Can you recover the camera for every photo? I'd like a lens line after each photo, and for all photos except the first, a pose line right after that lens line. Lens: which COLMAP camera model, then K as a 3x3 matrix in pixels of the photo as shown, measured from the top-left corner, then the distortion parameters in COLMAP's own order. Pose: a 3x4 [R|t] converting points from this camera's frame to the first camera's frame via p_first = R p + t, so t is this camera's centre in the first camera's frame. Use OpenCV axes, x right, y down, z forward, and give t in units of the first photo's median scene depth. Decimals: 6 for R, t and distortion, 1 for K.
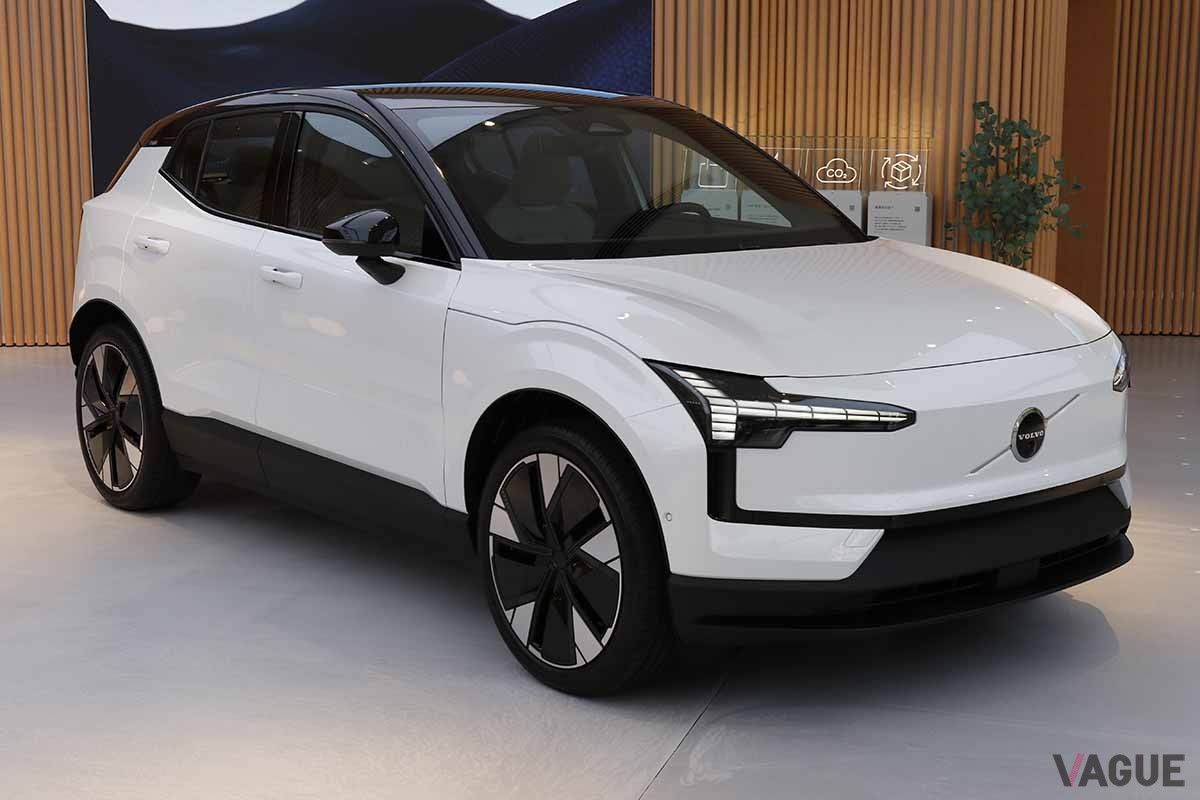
lens RADIAL K [[1811.7, 0, 583.0], [0, 1811.7, 349.7], [0, 0, 1]] dist [-0.026627, 0.000000]
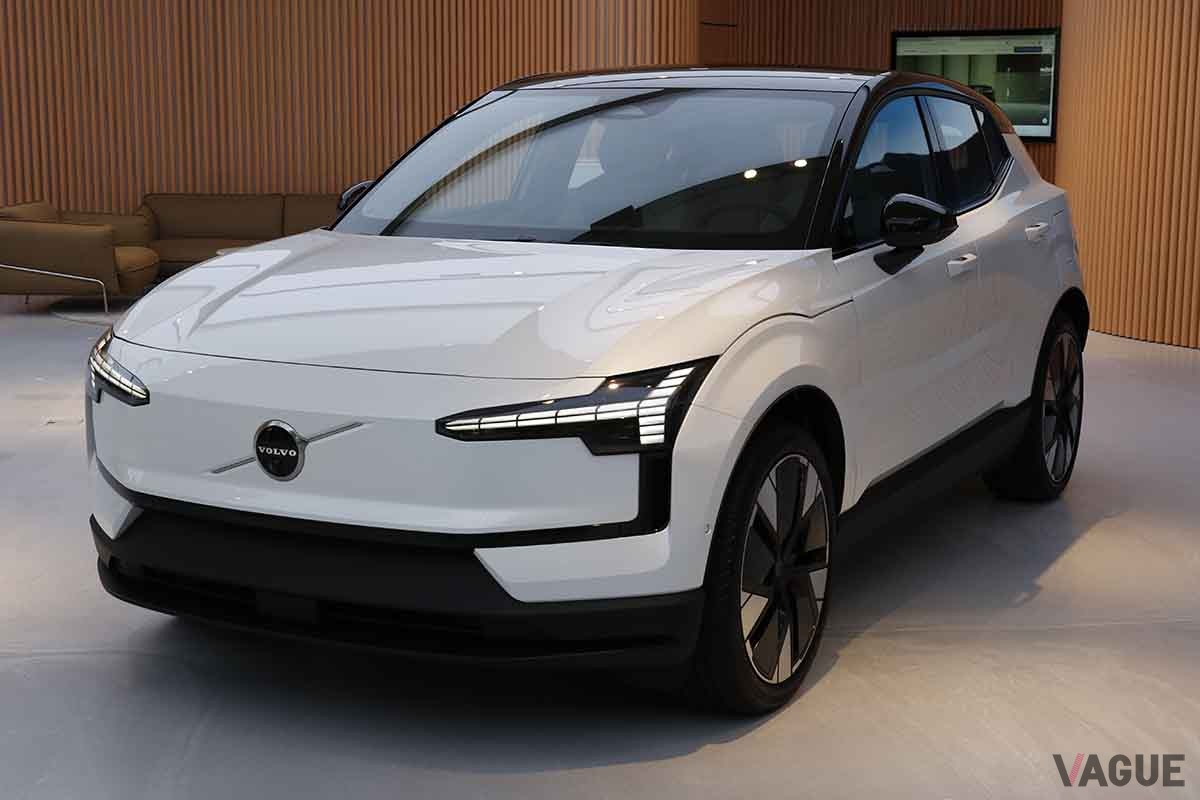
lens RADIAL K [[1811.7, 0, 591.4], [0, 1811.7, 406.0], [0, 0, 1]] dist [-0.026627, 0.000000]
pose [[0.391769, 0.154486, -0.907001, 1.105970], [-0.127536, 0.985404, 0.112752, -0.093982], [0.911182, 0.071502, 0.405753, 0.776628]]
